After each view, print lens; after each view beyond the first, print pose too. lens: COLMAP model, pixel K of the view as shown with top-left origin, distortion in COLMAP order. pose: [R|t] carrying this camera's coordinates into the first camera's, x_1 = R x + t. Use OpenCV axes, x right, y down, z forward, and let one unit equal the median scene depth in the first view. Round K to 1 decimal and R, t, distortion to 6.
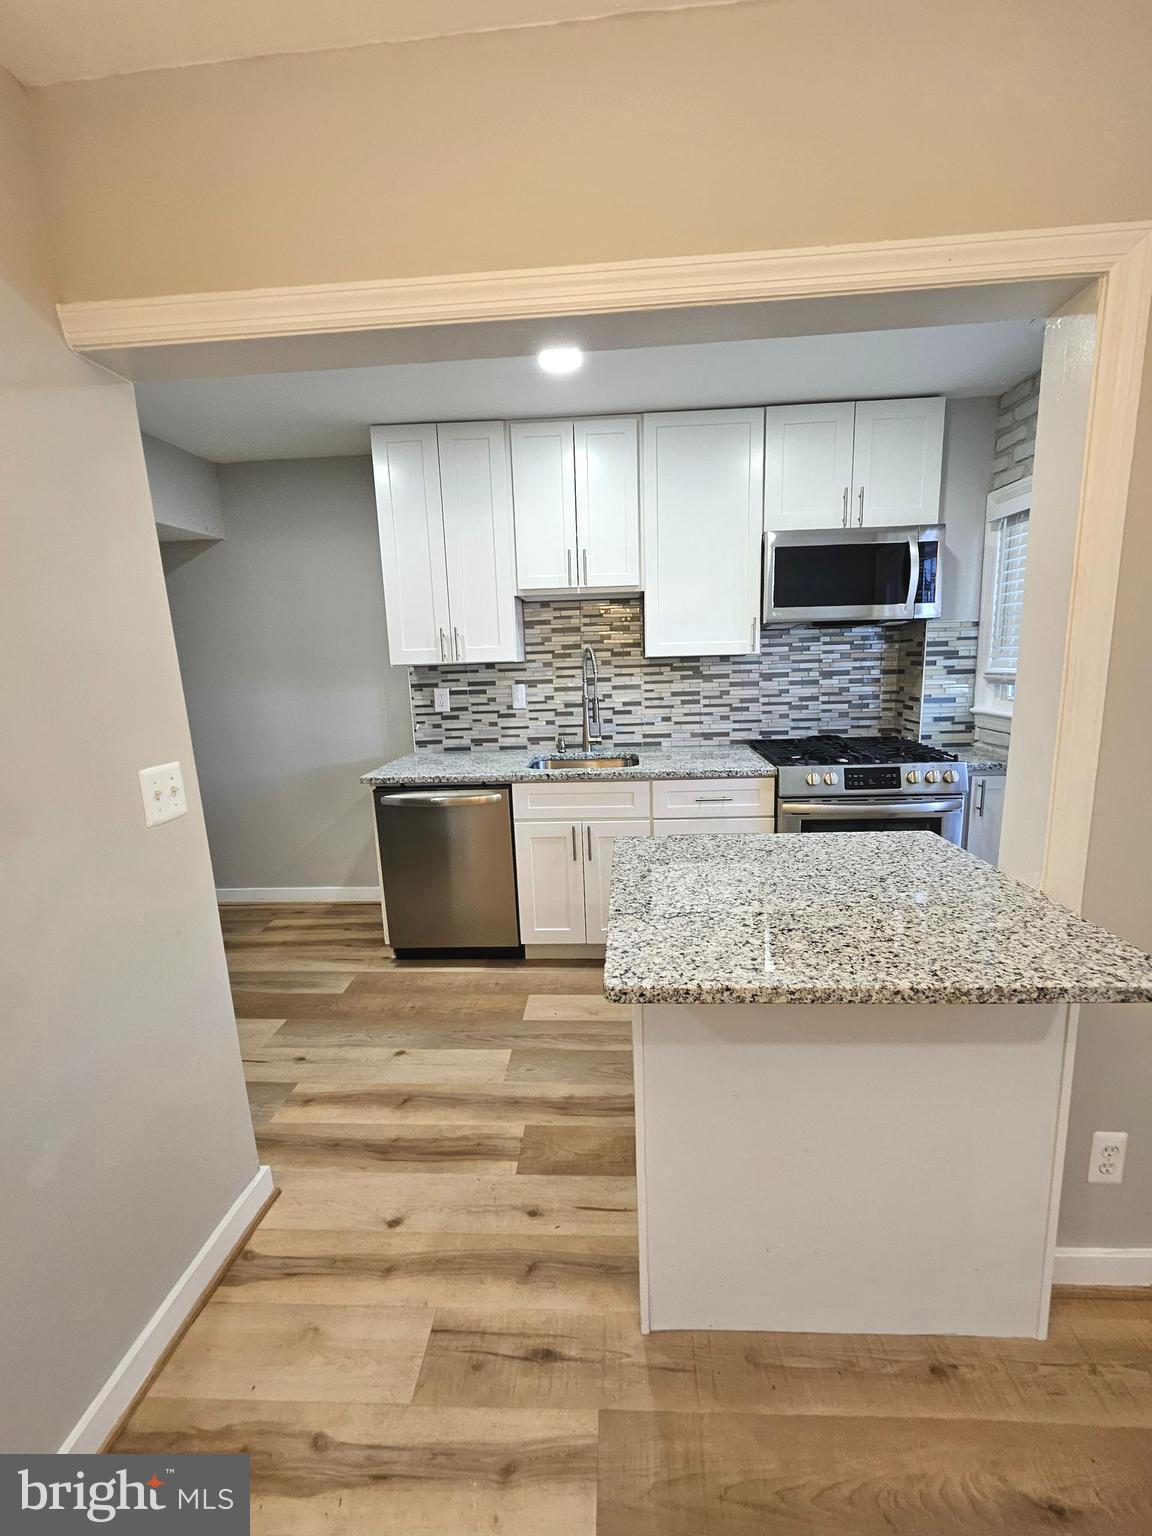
lens RADIAL K [[605.8, 0, 593.6], [0, 605.8, 753.4], [0, 0, 1]] dist [0.002130, 0.000602]
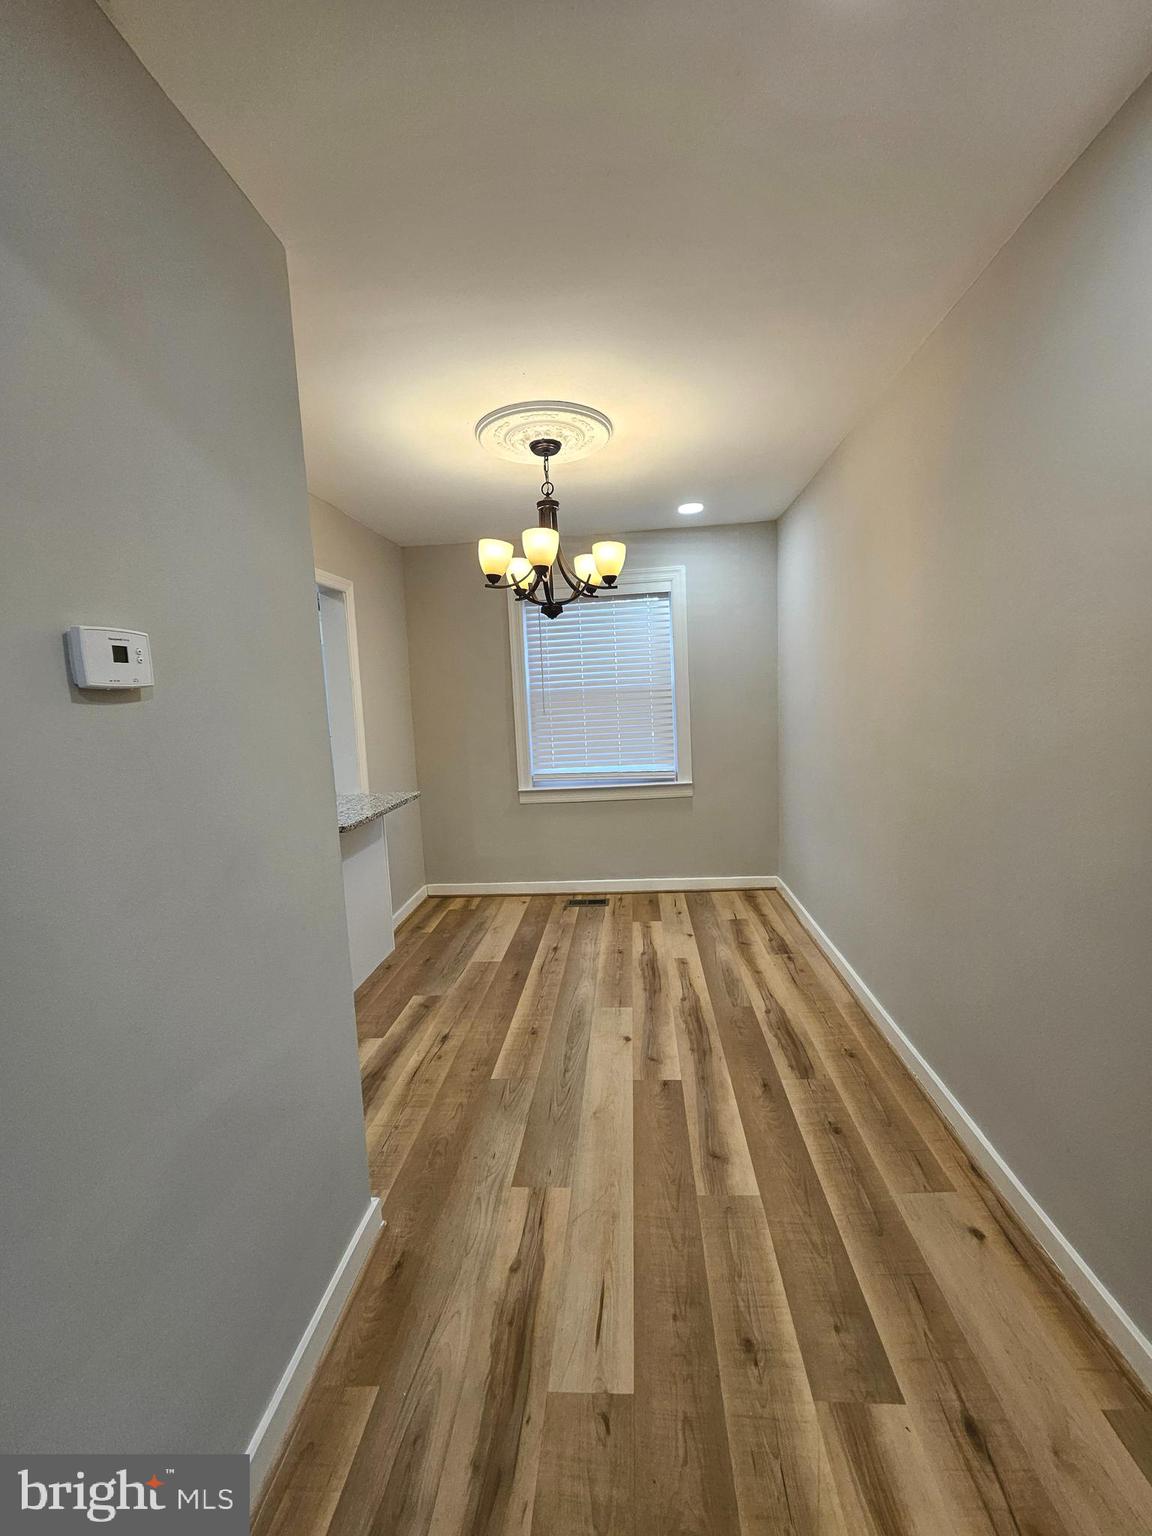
lens RADIAL K [[603.5, 0, 594.3], [0, 603.5, 758.5], [0, 0, 1]] dist [0.001357, 0.000352]
pose [[0.021810, -0.076478, 0.996833, -0.789407], [0.203648, 0.976505, 0.070463, 0.036459], [-0.978801, 0.201466, 0.036872, -0.076694]]
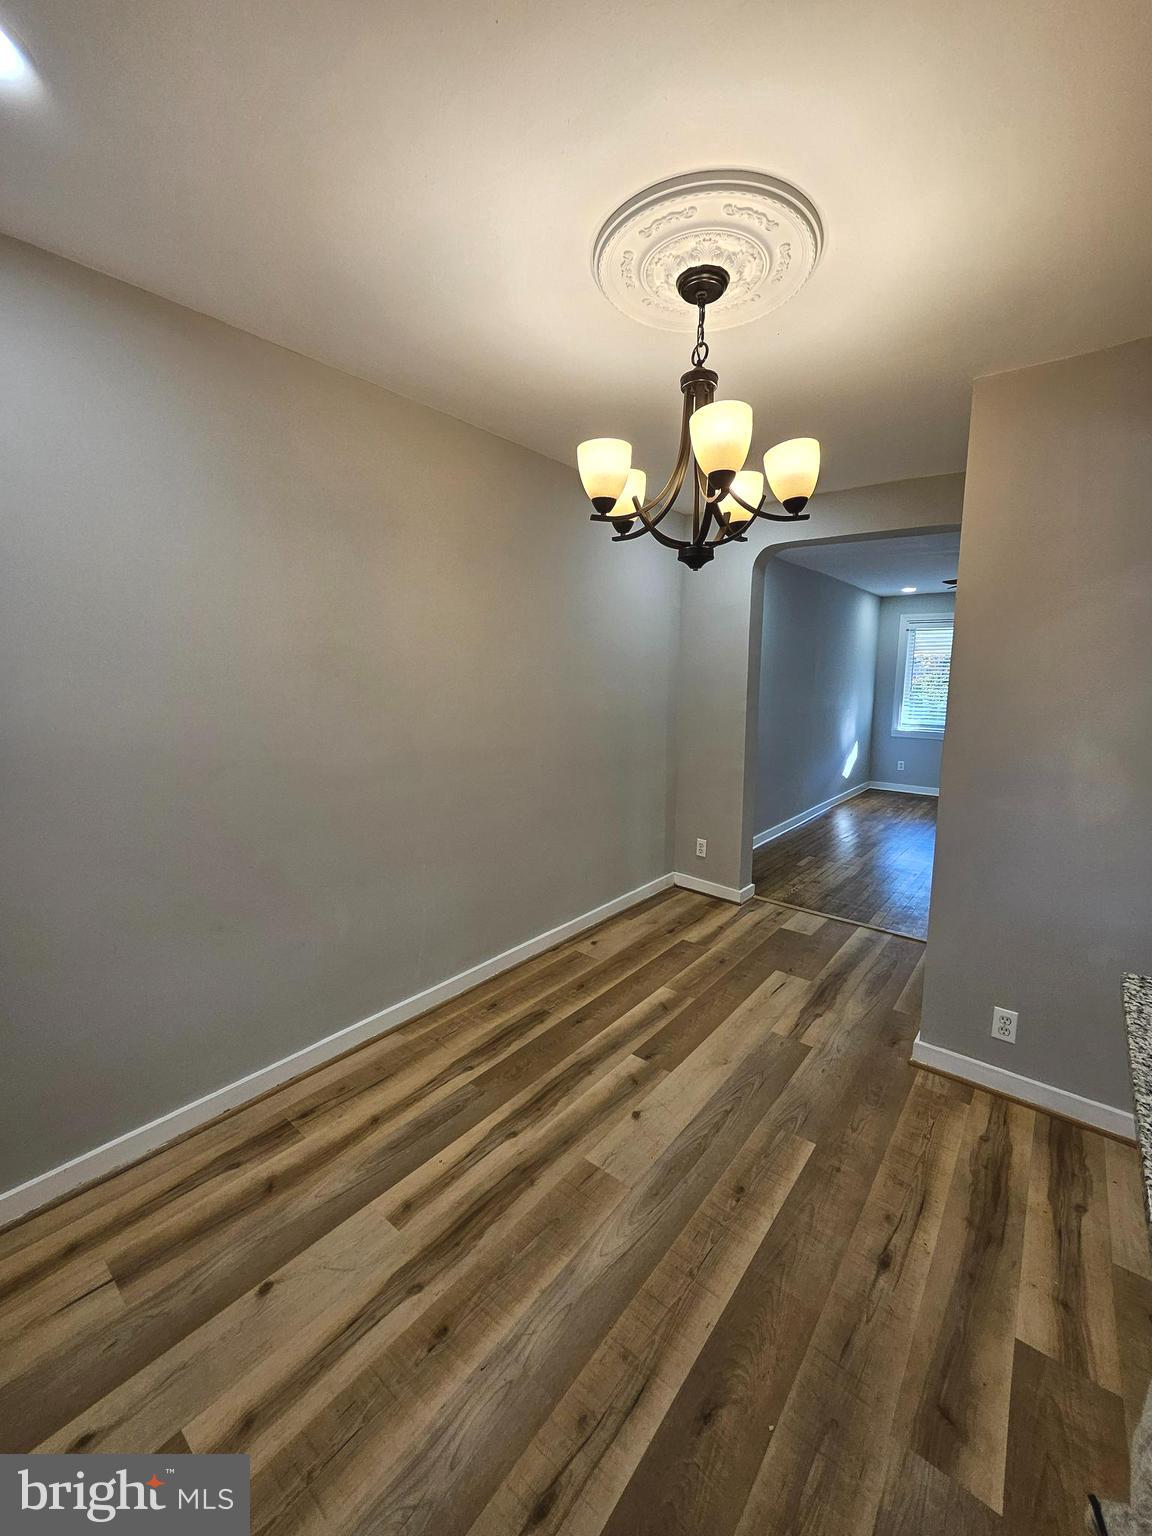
lens RADIAL K [[608.7, 0, 596.2], [0, 608.7, 743.2], [0, 0, 1]] dist [0.001718, -0.000198]
pose [[-0.584330, 0.118837, -0.802768, 0.478136], [-0.122714, 0.964905, 0.232162, -0.066209], [0.802184, 0.234170, -0.549240, 0.214811]]
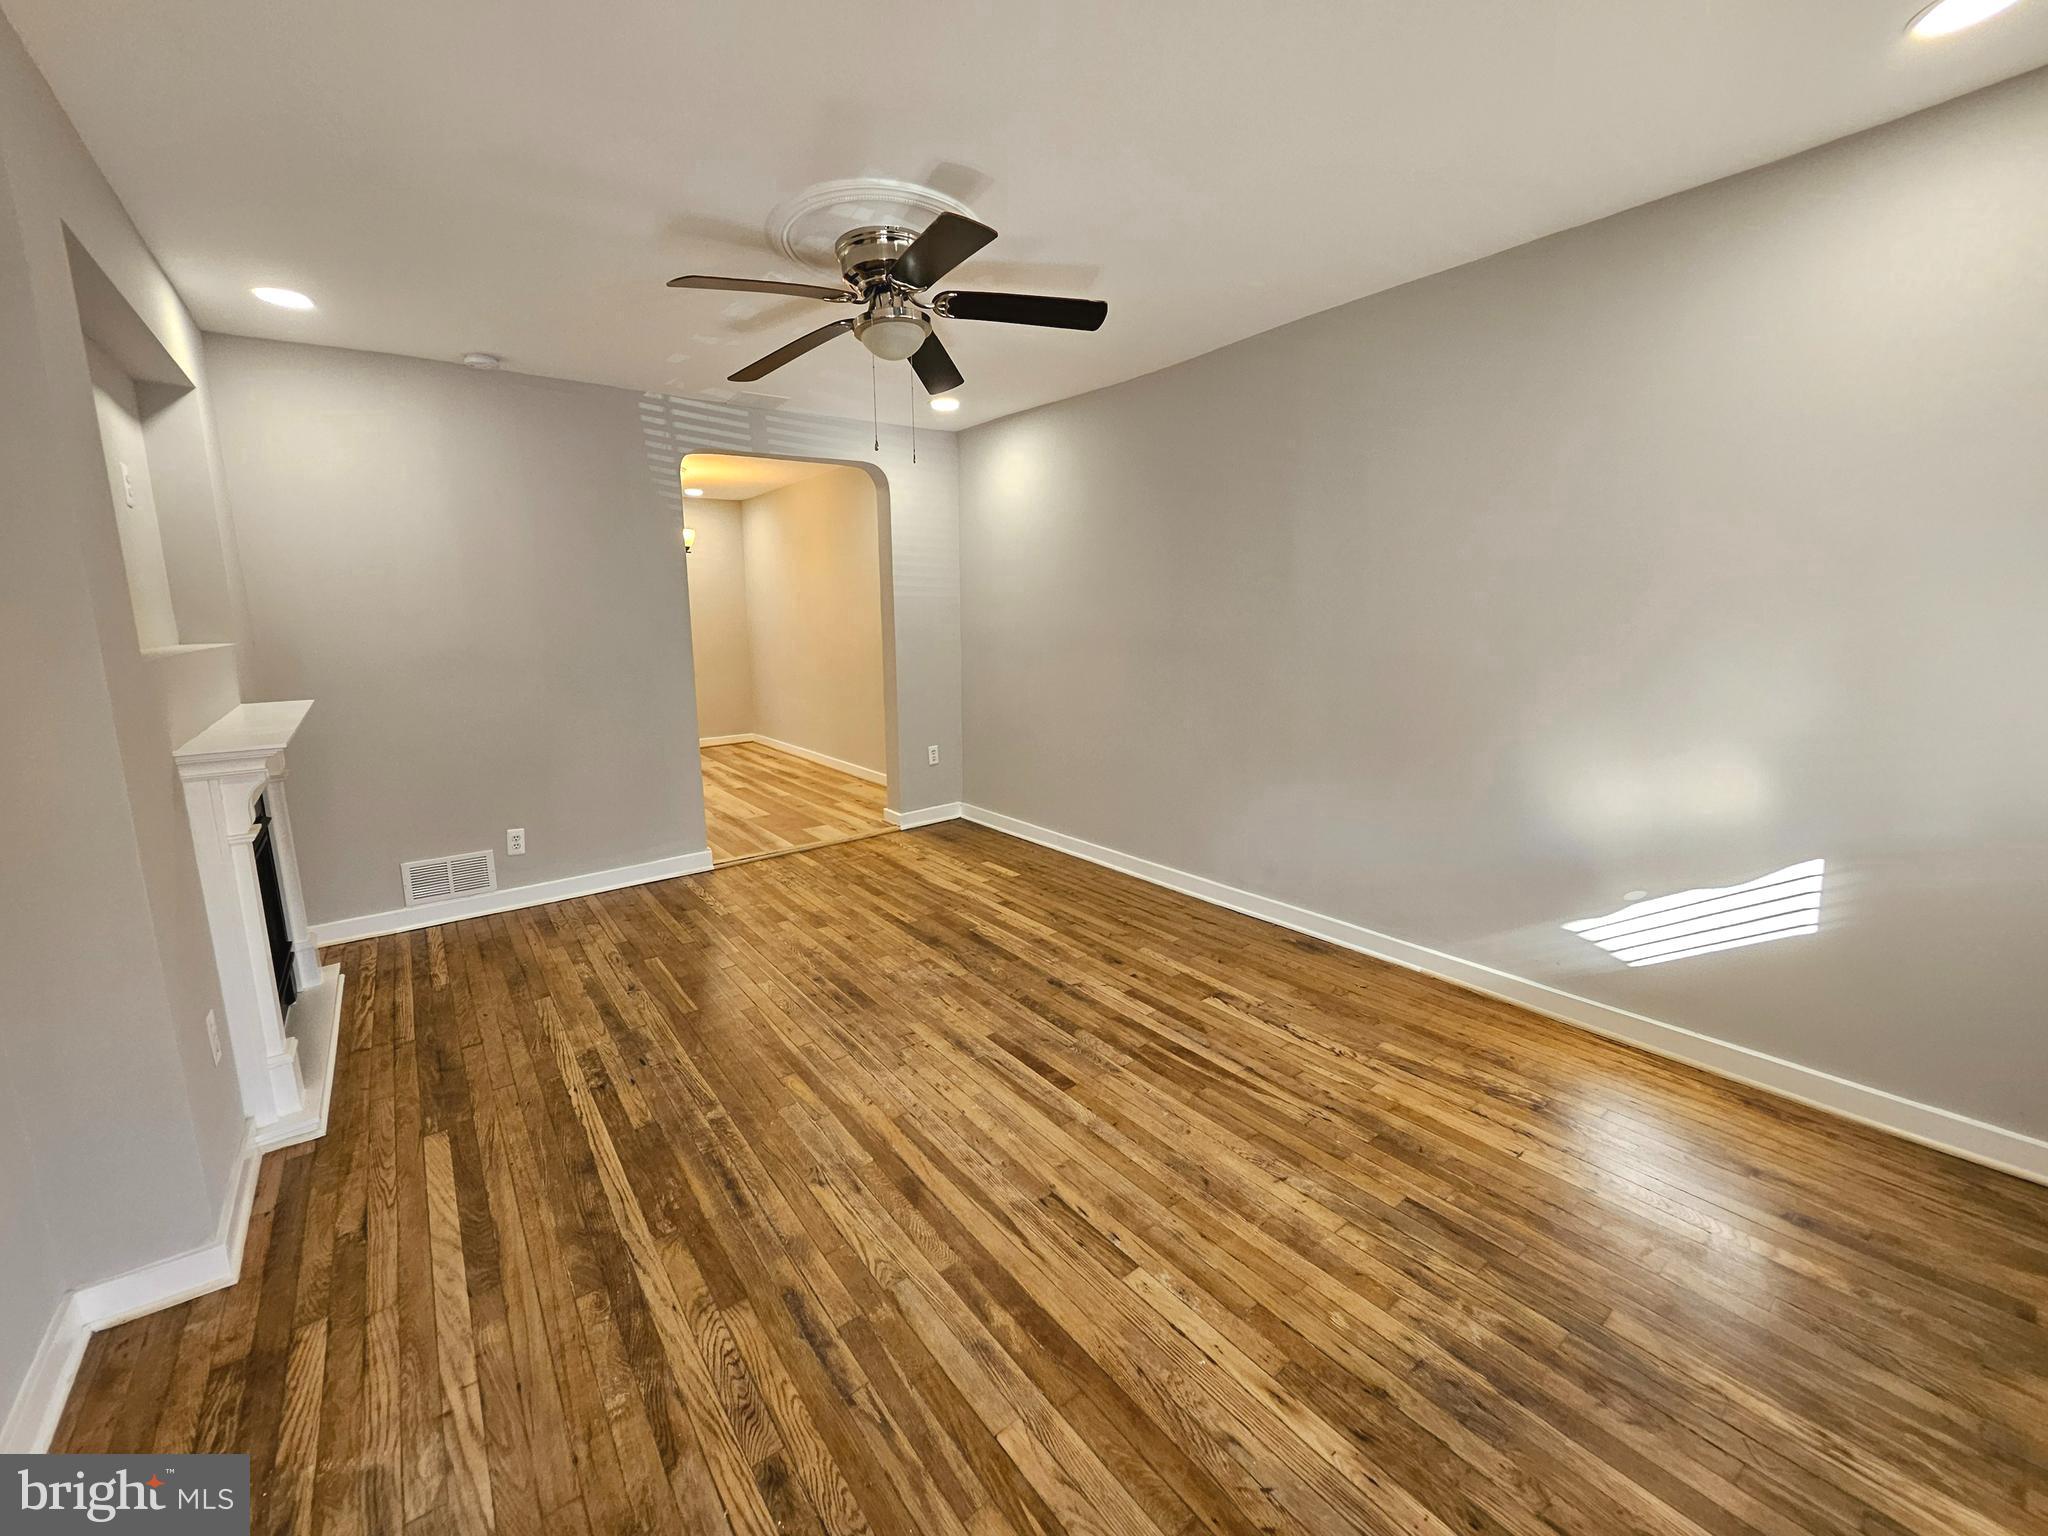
lens RADIAL K [[812.6, 0, 991.7], [0, 812.6, 745.7], [0, 0, 1]] dist [0.008611, -0.006318]
pose [[-0.626800, -0.087759, 0.774222, -2.095279], [0.160084, 0.957936, 0.238185, -0.016944], [-0.762558, 0.273235, -0.586386, 0.629778]]
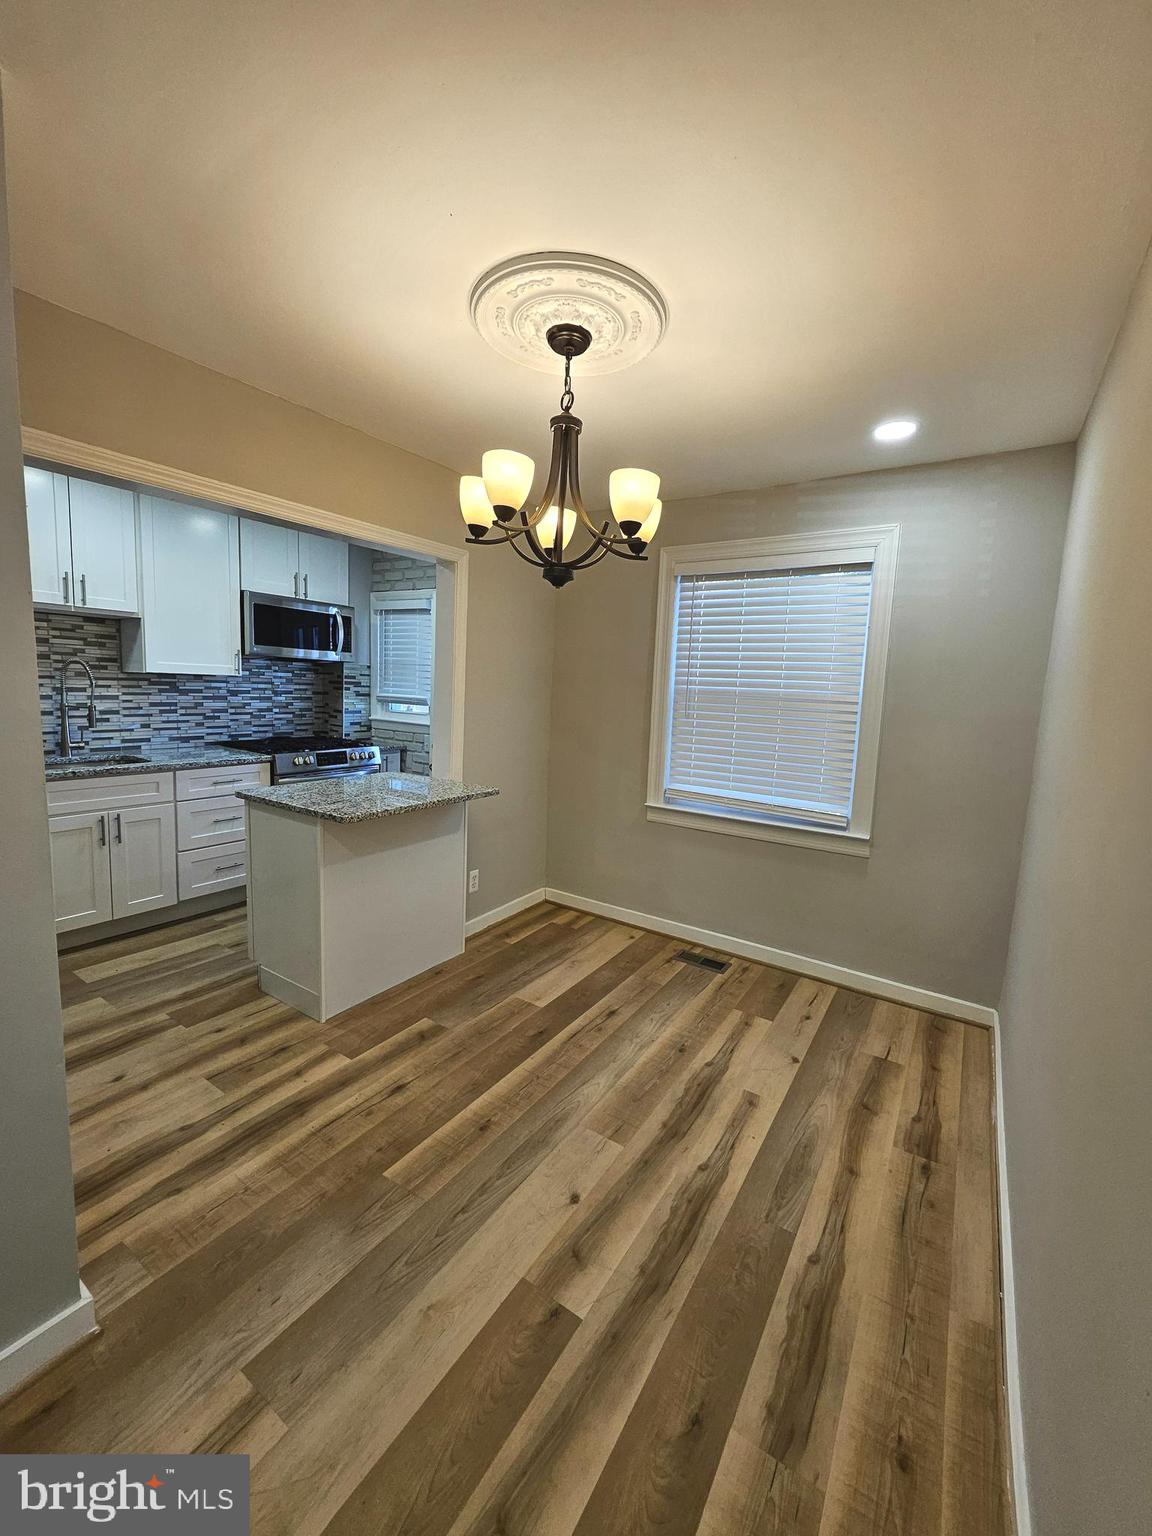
lens RADIAL K [[603.6, 0, 595.7], [0, 603.6, 755.7], [0, 0, 1]] dist [0.009490, -0.004572]
pose [[0.497445, -0.048857, 0.866119, -0.471489], [0.077978, 0.996889, 0.011447, 0.056175], [-0.863984, 0.061844, 0.499707, -0.332711]]
